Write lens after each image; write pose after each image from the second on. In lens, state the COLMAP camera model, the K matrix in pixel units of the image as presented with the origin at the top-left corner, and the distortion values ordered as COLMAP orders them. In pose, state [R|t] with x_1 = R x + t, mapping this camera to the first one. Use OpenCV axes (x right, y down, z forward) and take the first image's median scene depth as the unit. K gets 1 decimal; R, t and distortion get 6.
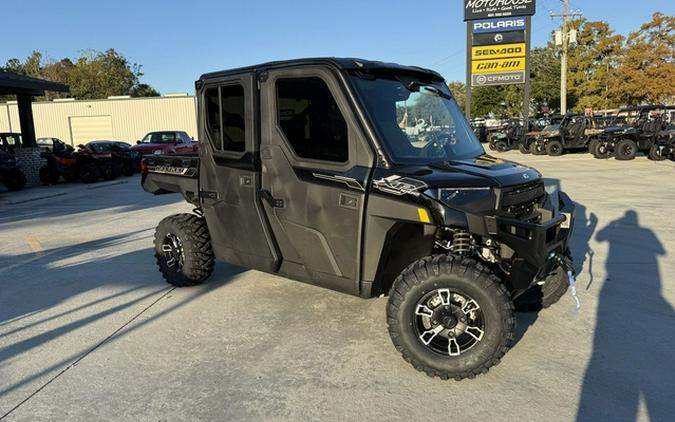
lens RADIAL K [[481.5, 0, 331.5], [0, 481.5, 206.2], [0, 0, 1]] dist [0.044821, -0.045598]
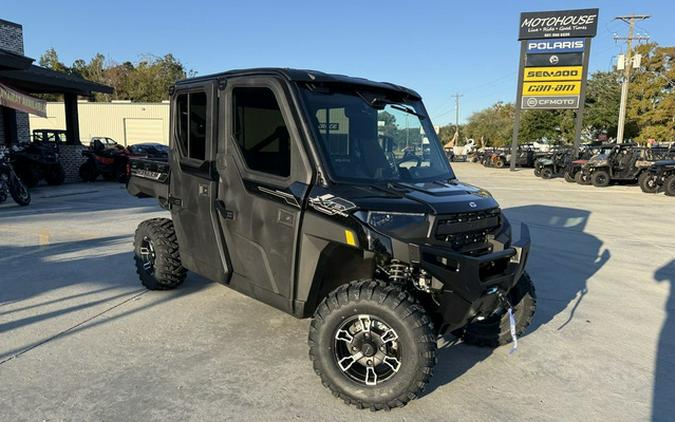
lens RADIAL K [[481.5, 0, 333.1], [0, 481.5, 230.6], [0, 0, 1]] dist [0.044821, -0.045598]
pose [[0.993378, 0.074897, -0.087126, 0.037413], [-0.073166, 0.997057, 0.022895, -0.002244], [0.088585, -0.016369, 0.995934, 0.006548]]
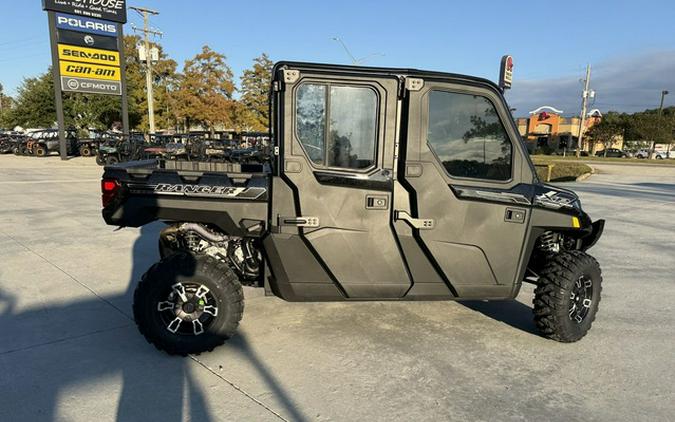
lens RADIAL K [[481.5, 0, 333.6], [0, 481.5, 260.5], [0, 0, 1]] dist [0.044821, -0.045598]
pose [[0.636422, -0.122356, 0.761575, -0.191468], [0.063606, 0.992301, 0.106271, -0.009206], [-0.768714, -0.019192, 0.639305, 0.103741]]
